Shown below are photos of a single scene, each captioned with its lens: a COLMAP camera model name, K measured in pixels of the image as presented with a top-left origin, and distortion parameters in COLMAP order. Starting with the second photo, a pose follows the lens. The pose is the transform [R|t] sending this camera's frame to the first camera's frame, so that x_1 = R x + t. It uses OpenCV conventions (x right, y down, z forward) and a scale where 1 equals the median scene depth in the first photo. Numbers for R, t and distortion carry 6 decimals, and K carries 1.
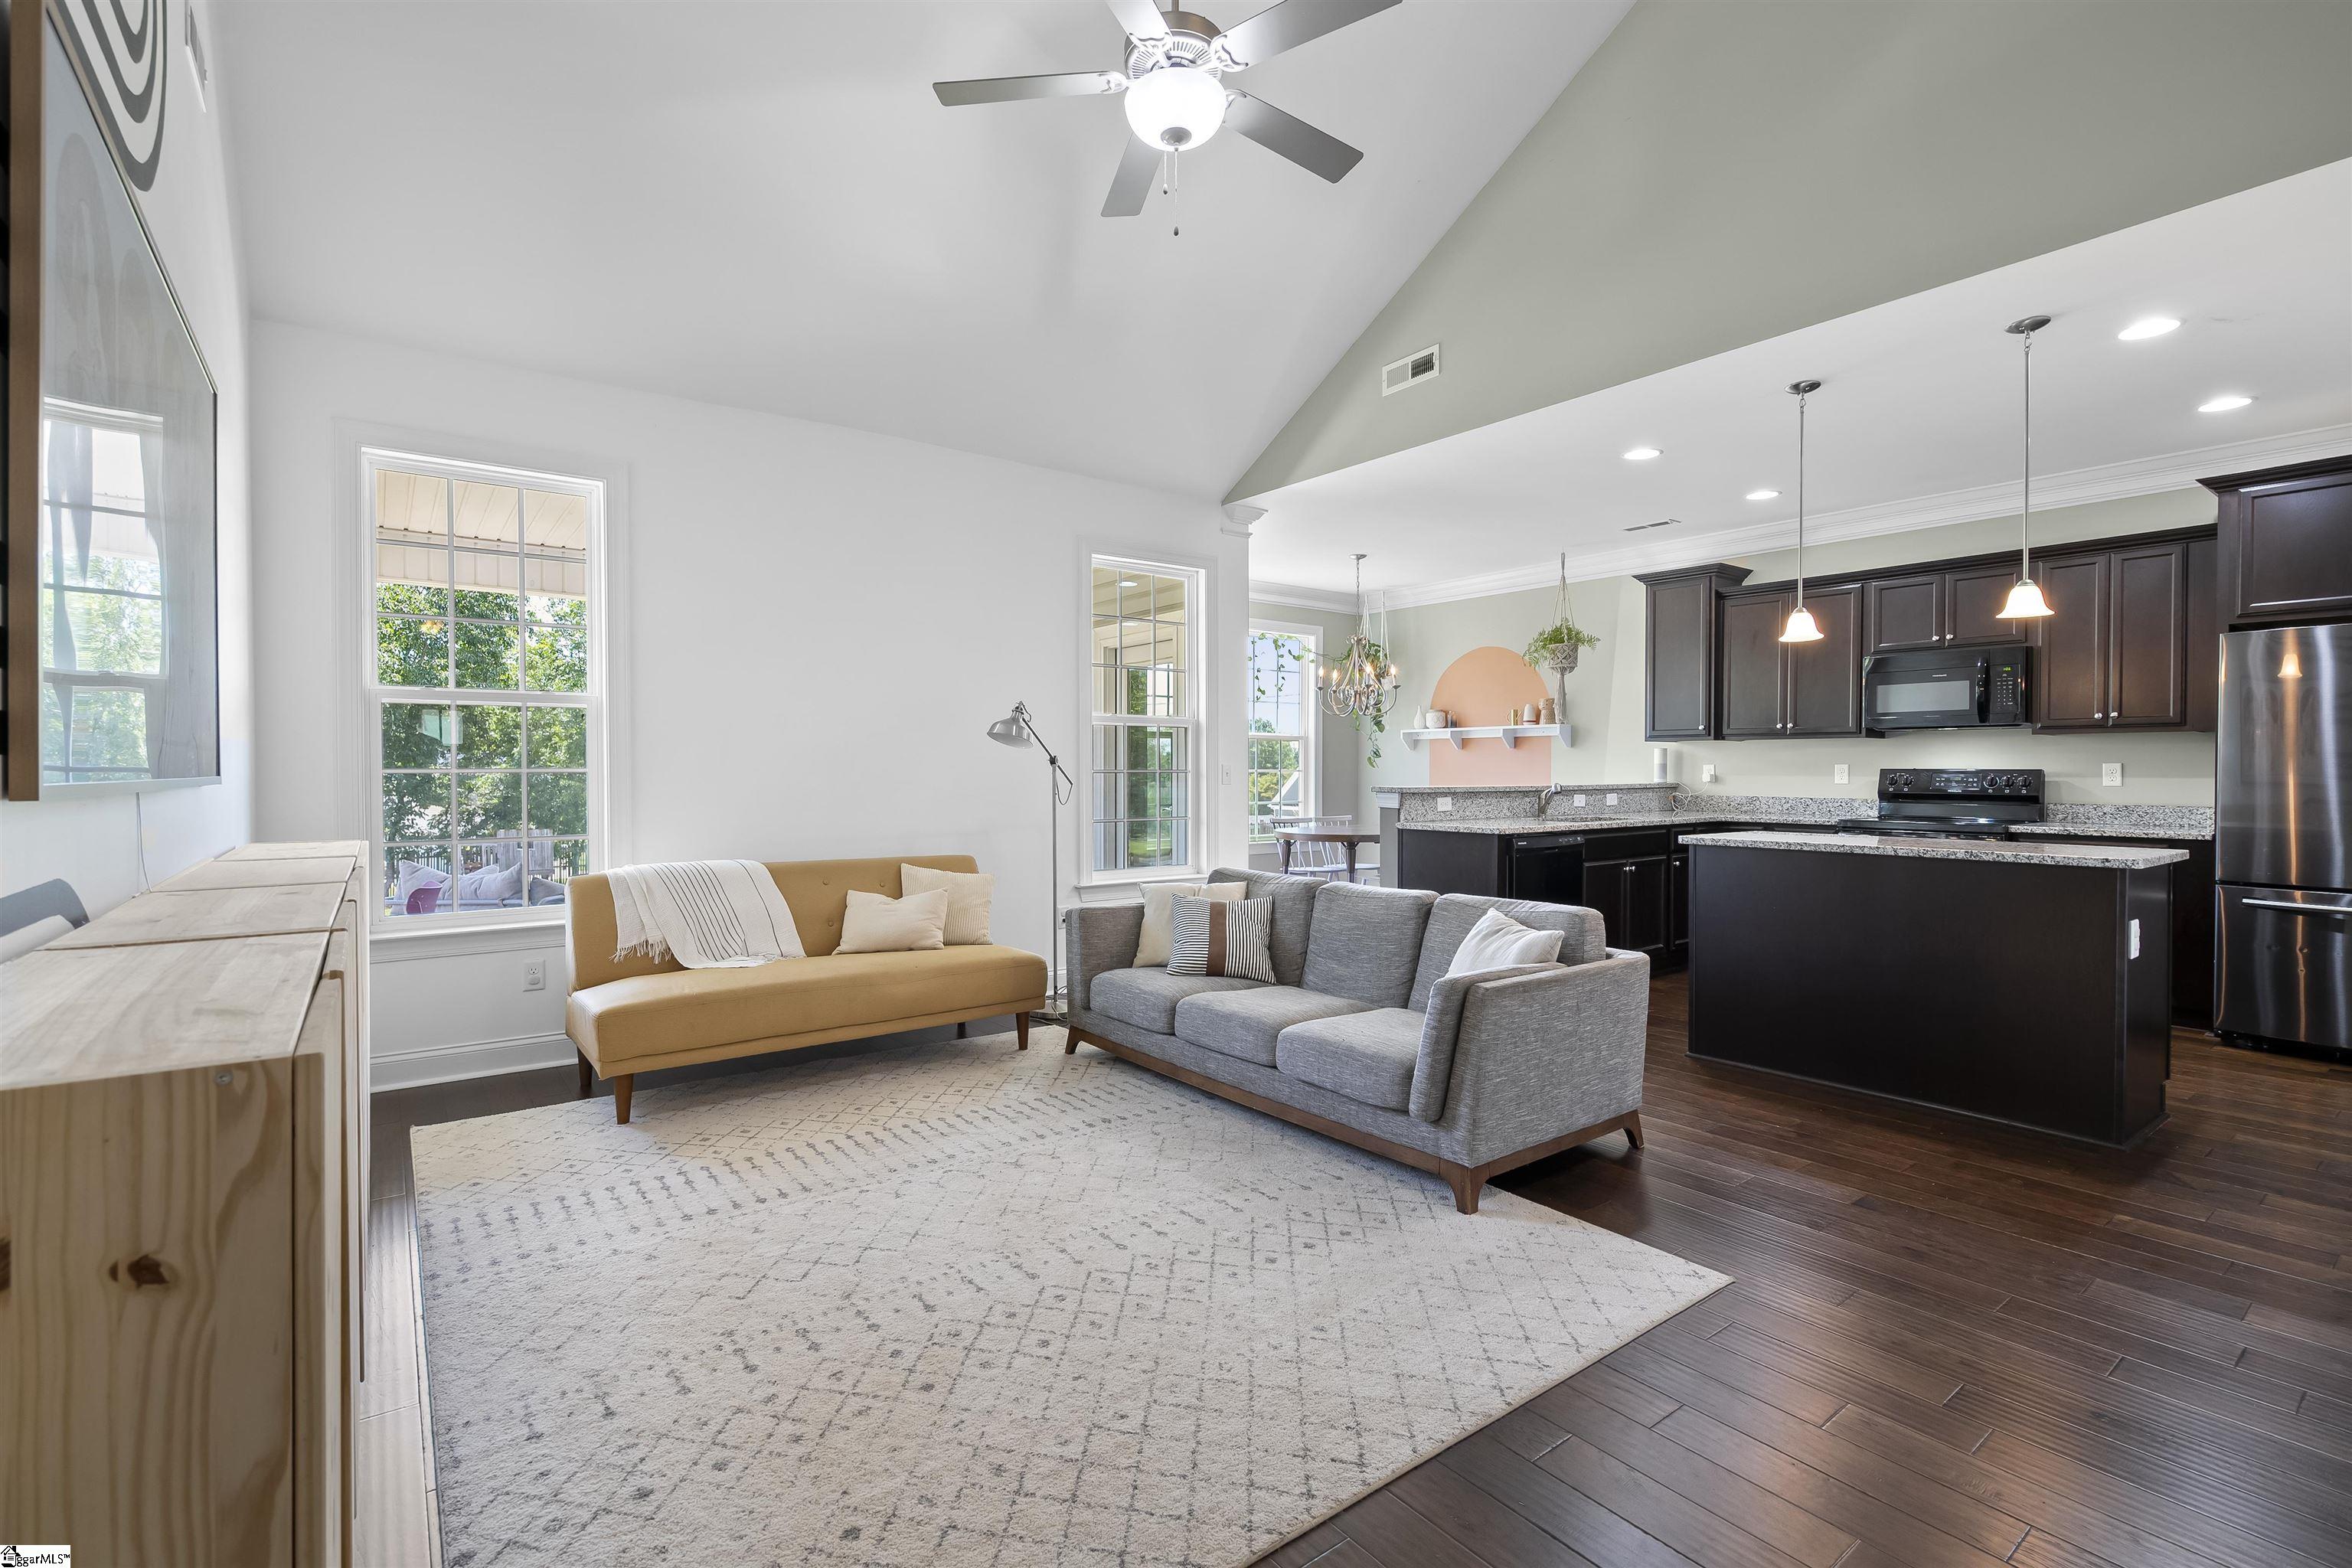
lens RADIAL K [[1054.6, 0, 1176.0], [0, 1054.6, 784.0], [0, 0, 1]] dist [-0.003420, 0.001014]
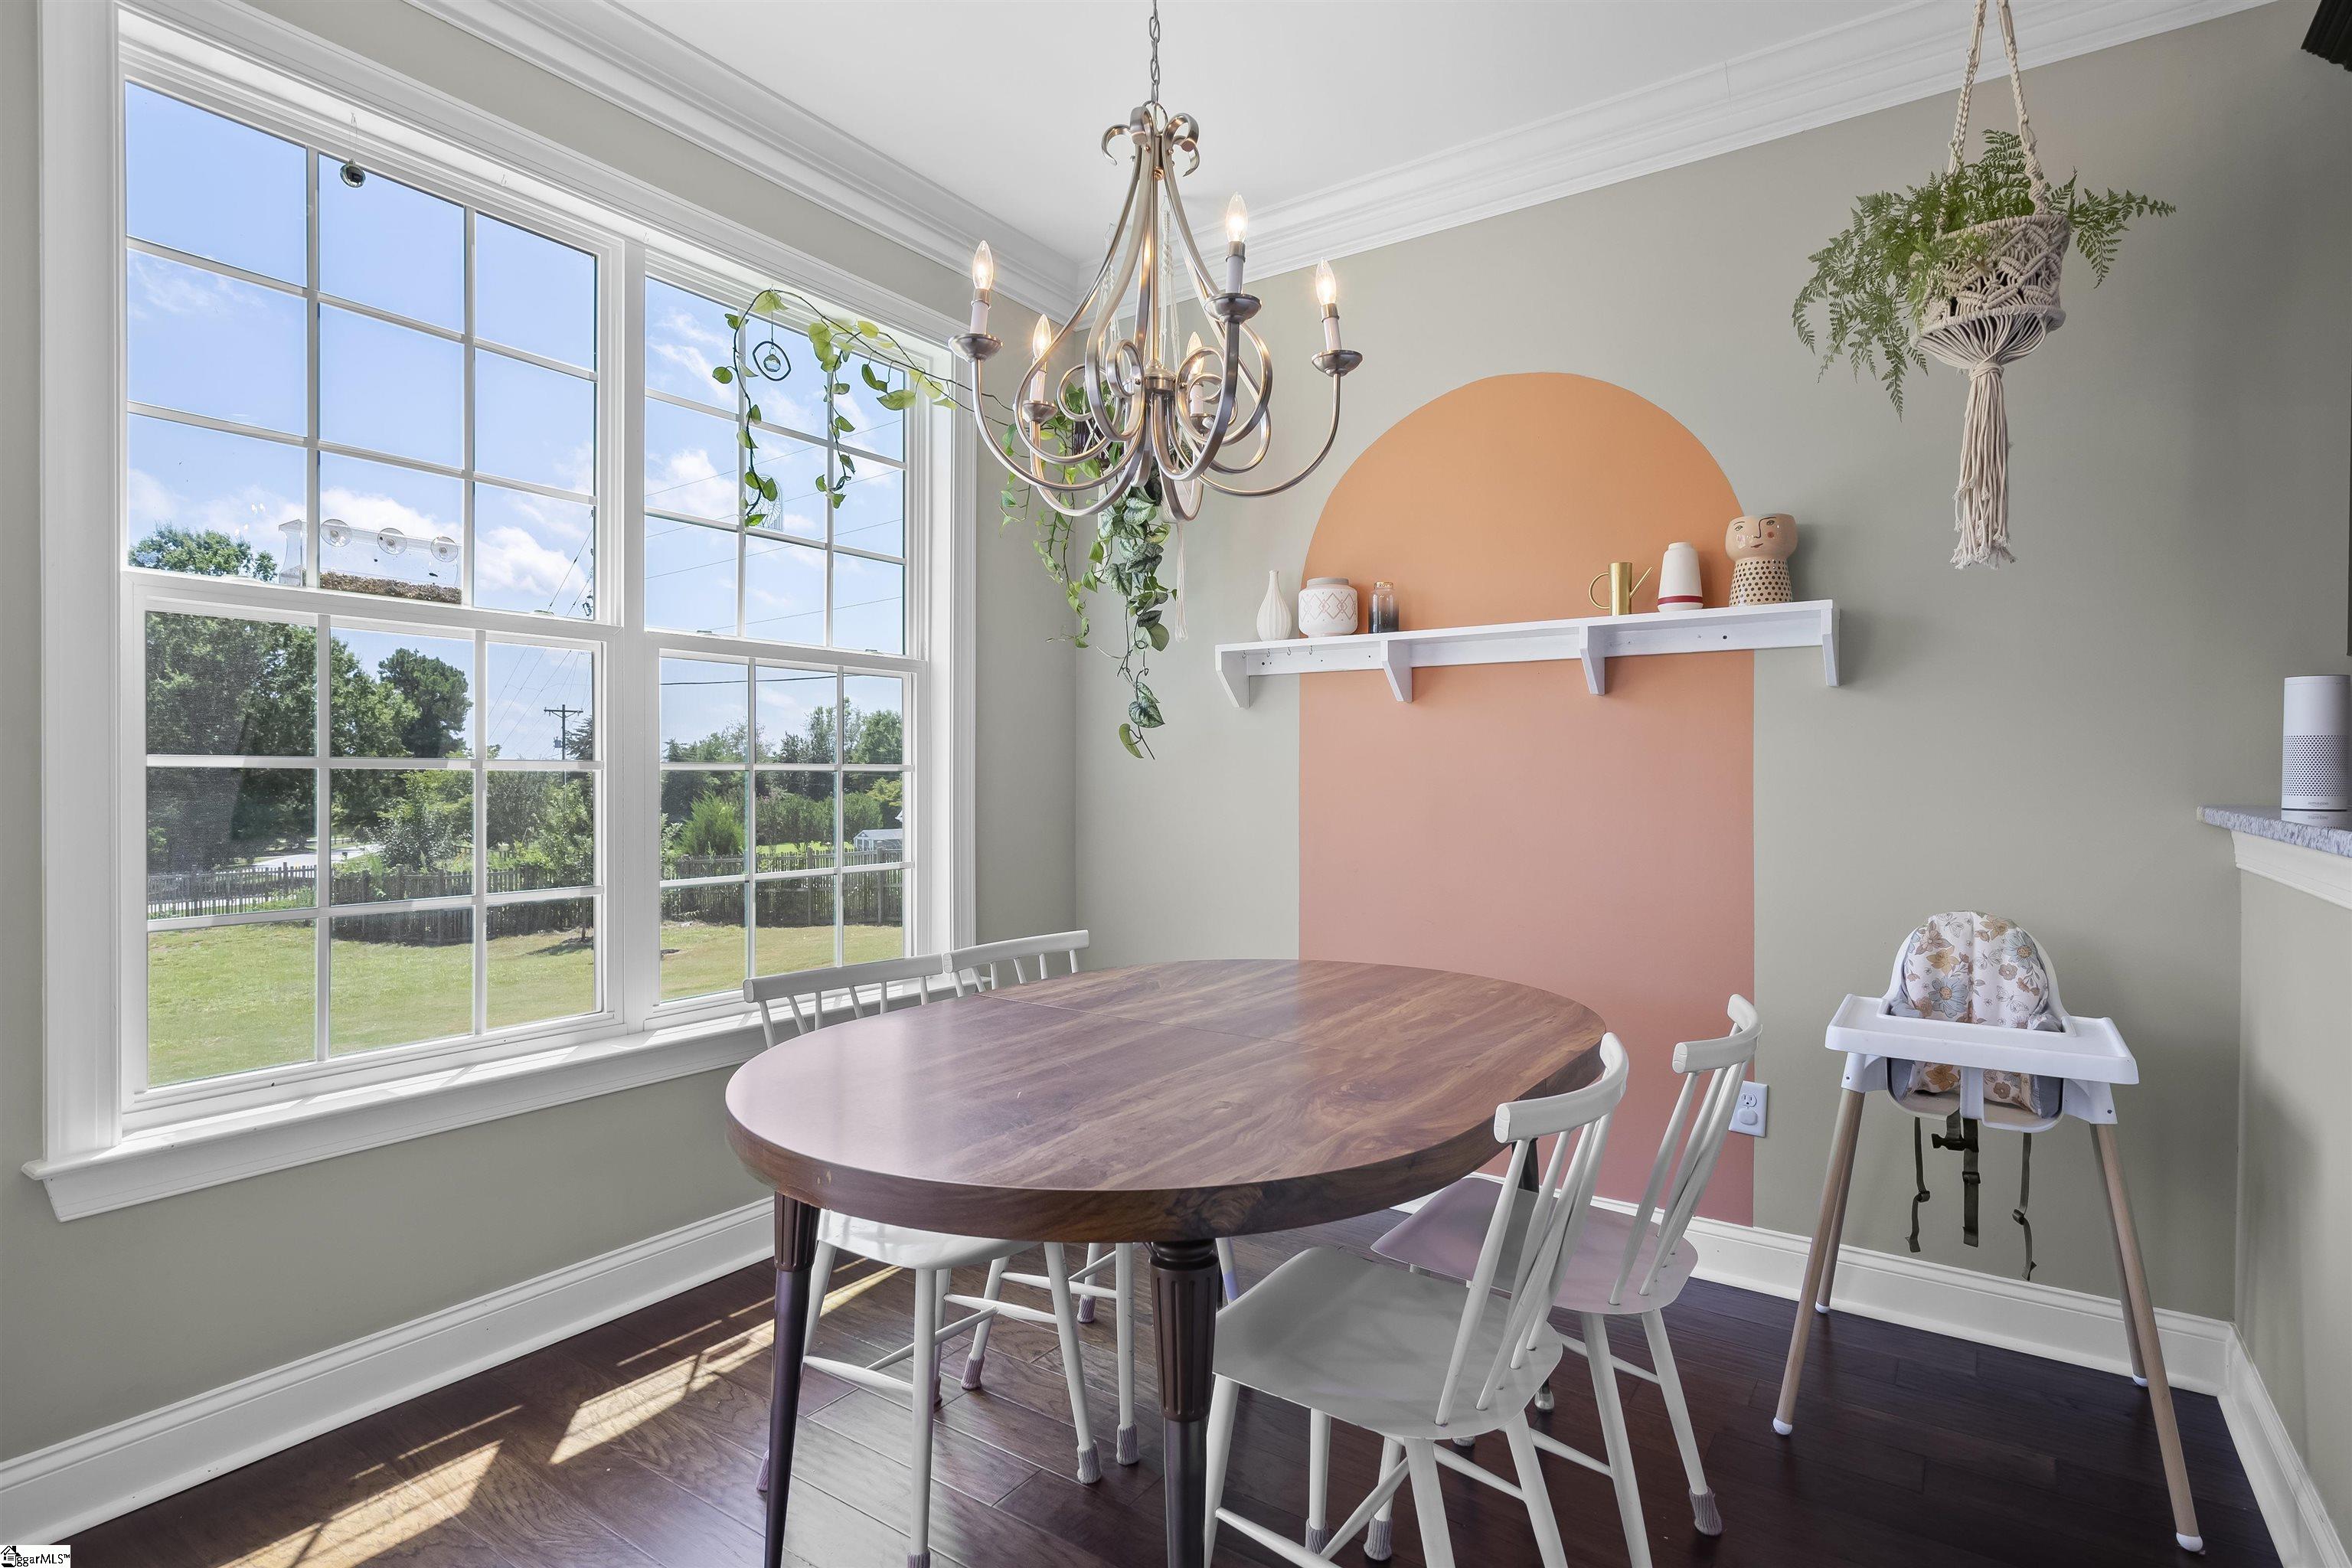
lens RADIAL K [[1170.2, 0, 1176.0], [0, 1170.2, 784.0], [0, 0, 1]] dist [-0.000150, -0.000893]
pose [[0.949819, -0.005648, 0.312750, 0.139084], [0.006754, 0.999974, -0.002453, -0.011264], [-0.312728, 0.004442, 0.949832, 1.059933]]
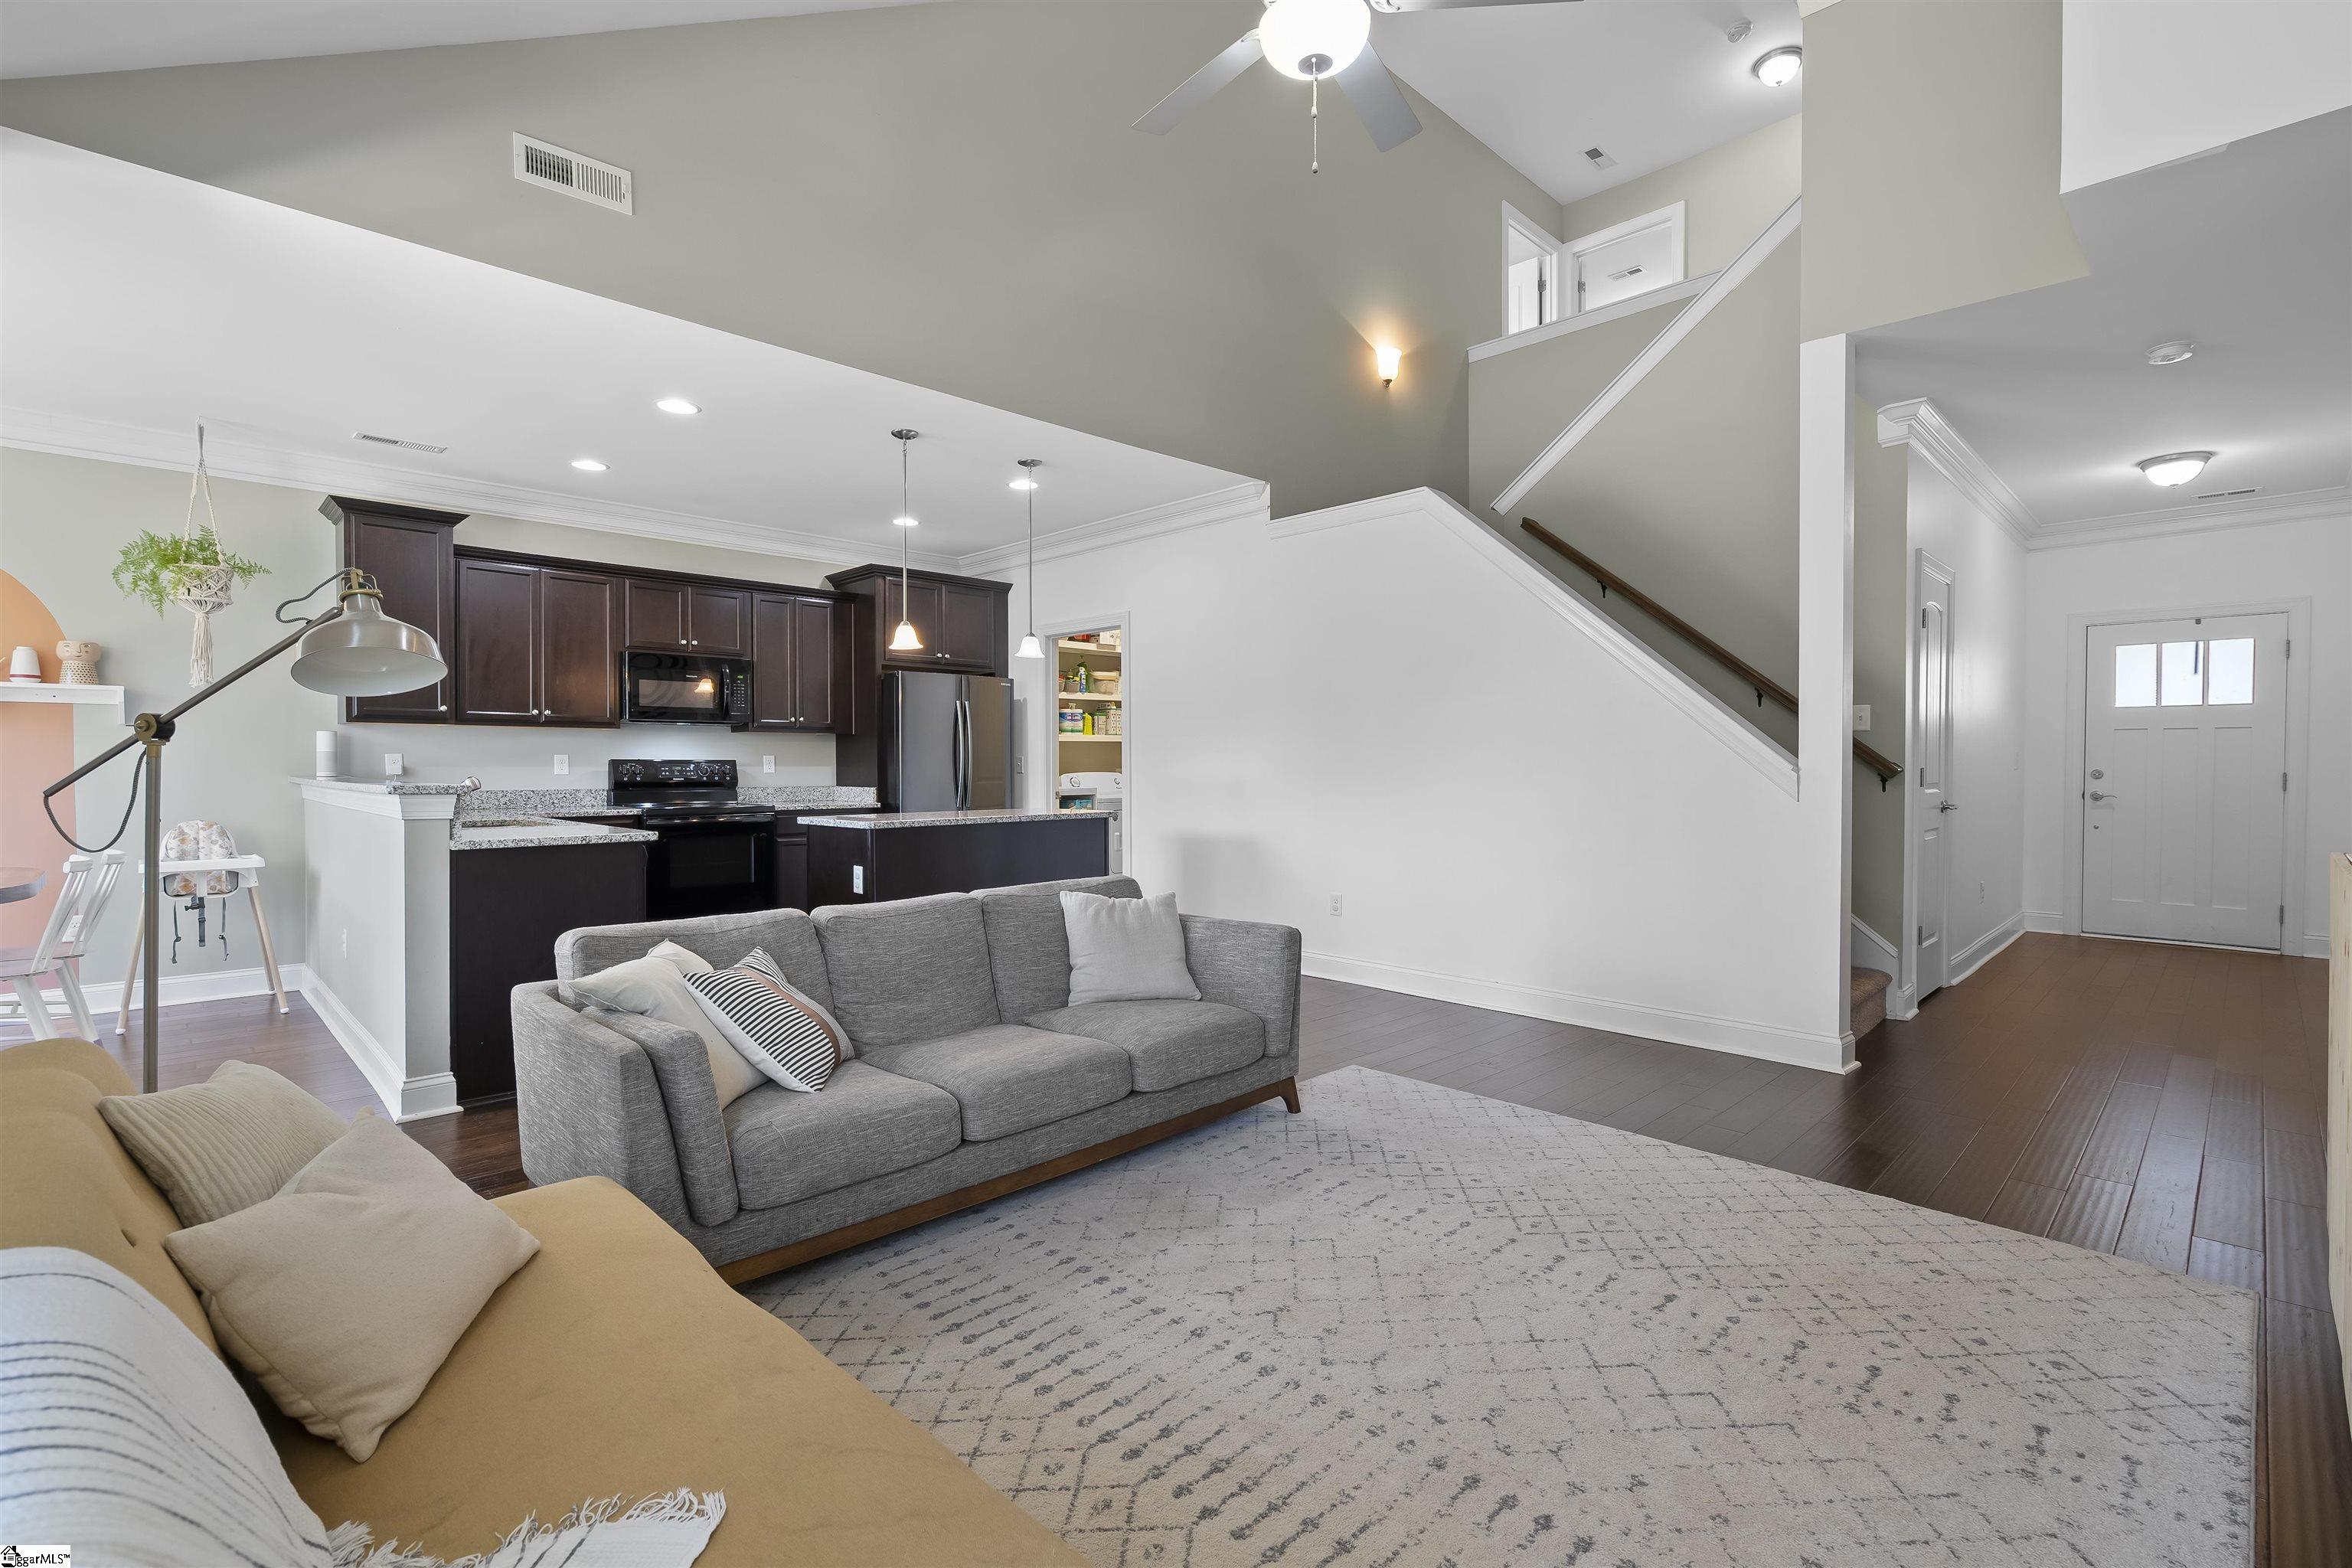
lens RADIAL K [[1054.6, 0, 1176.0], [0, 1054.6, 784.0], [0, 0, 1]] dist [-0.003420, 0.001014]
pose [[-0.123936, -0.019148, 0.992105, -0.466908], [0.013543, 0.999688, 0.020986, -0.004948], [-0.992198, 0.016037, -0.123638, 0.640590]]
